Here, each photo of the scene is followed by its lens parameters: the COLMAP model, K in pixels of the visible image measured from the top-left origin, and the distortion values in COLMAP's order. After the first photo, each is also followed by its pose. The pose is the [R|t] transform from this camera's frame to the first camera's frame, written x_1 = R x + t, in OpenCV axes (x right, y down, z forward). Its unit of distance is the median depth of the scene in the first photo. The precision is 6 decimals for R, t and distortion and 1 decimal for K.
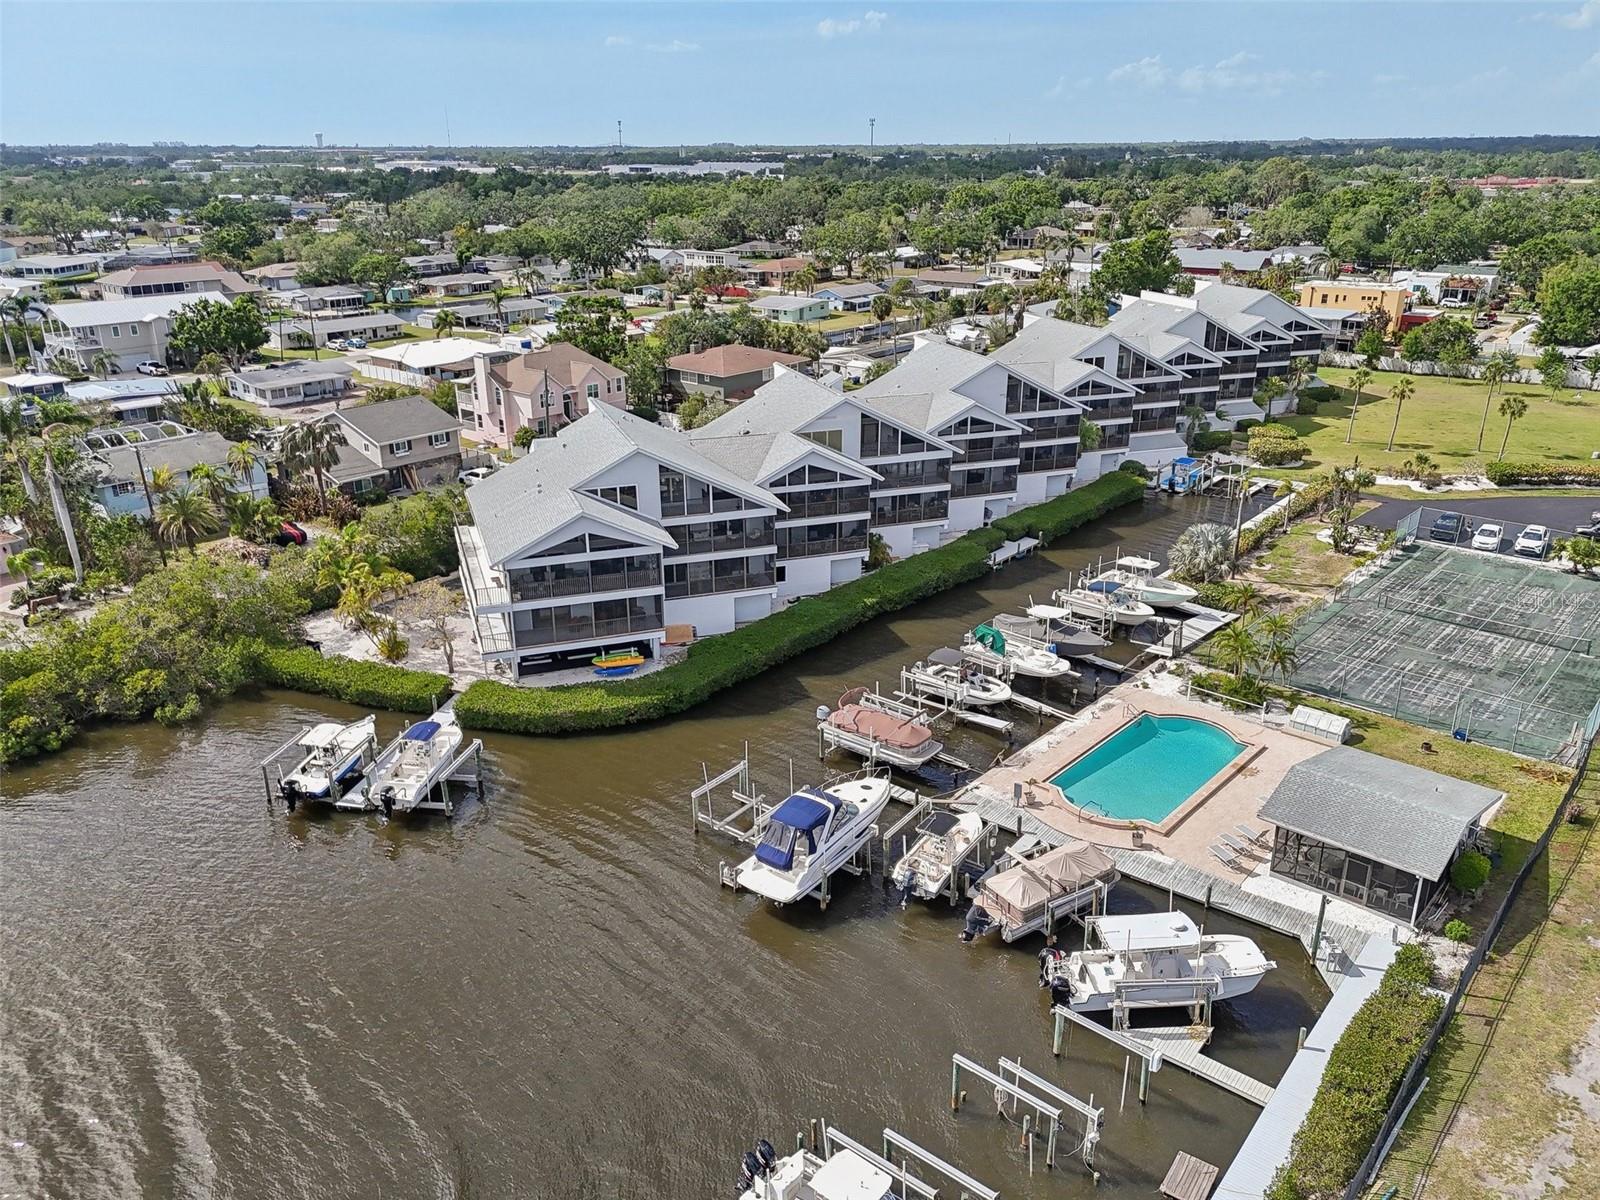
lens RADIAL K [[1202.1, 0, 800.0], [0, 1202.1, 600.0], [0, 0, 1]] dist [0.076935, -0.075093]
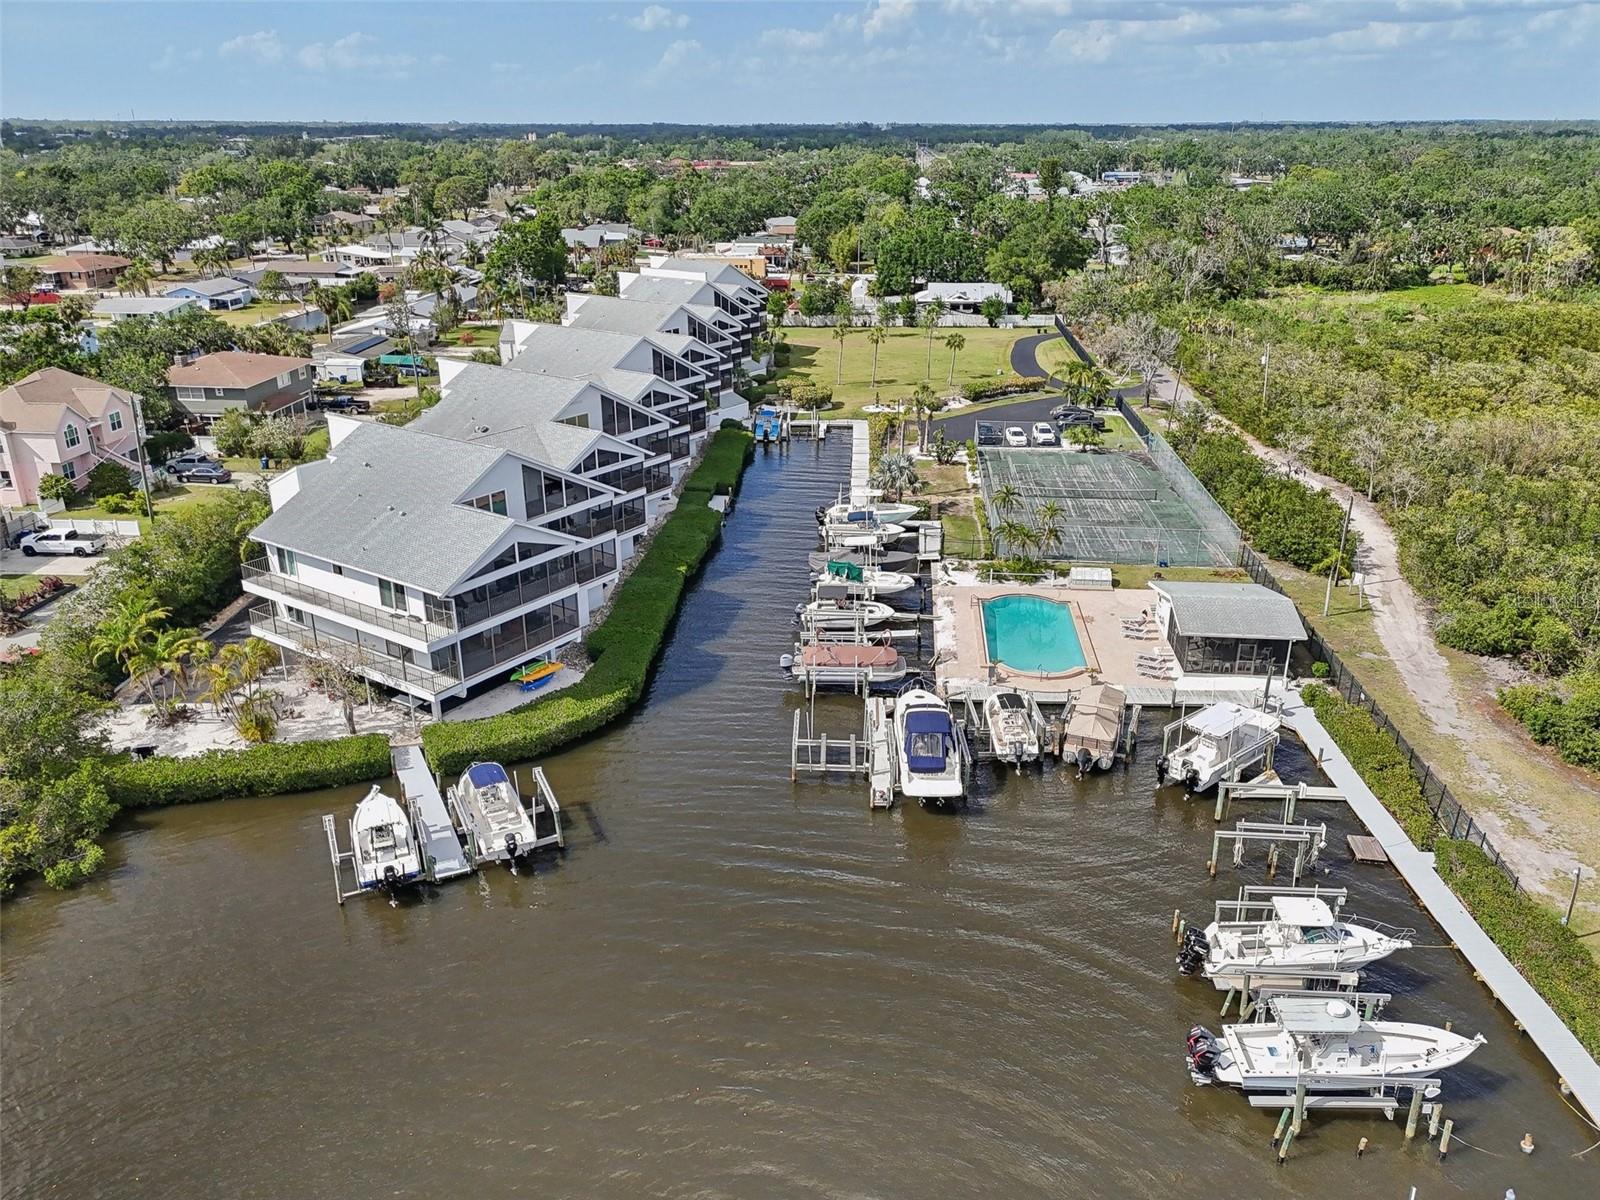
lens RADIAL K [[1202.1, 0, 800.0], [0, 1202.1, 600.0], [0, 0, 1]] dist [0.076935, -0.075093]
pose [[0.801889, -0.212925, 0.558244, -0.484147], [0.205559, 0.975623, 0.076846, -0.034394], [-0.560998, 0.053130, 0.826110, 0.081059]]
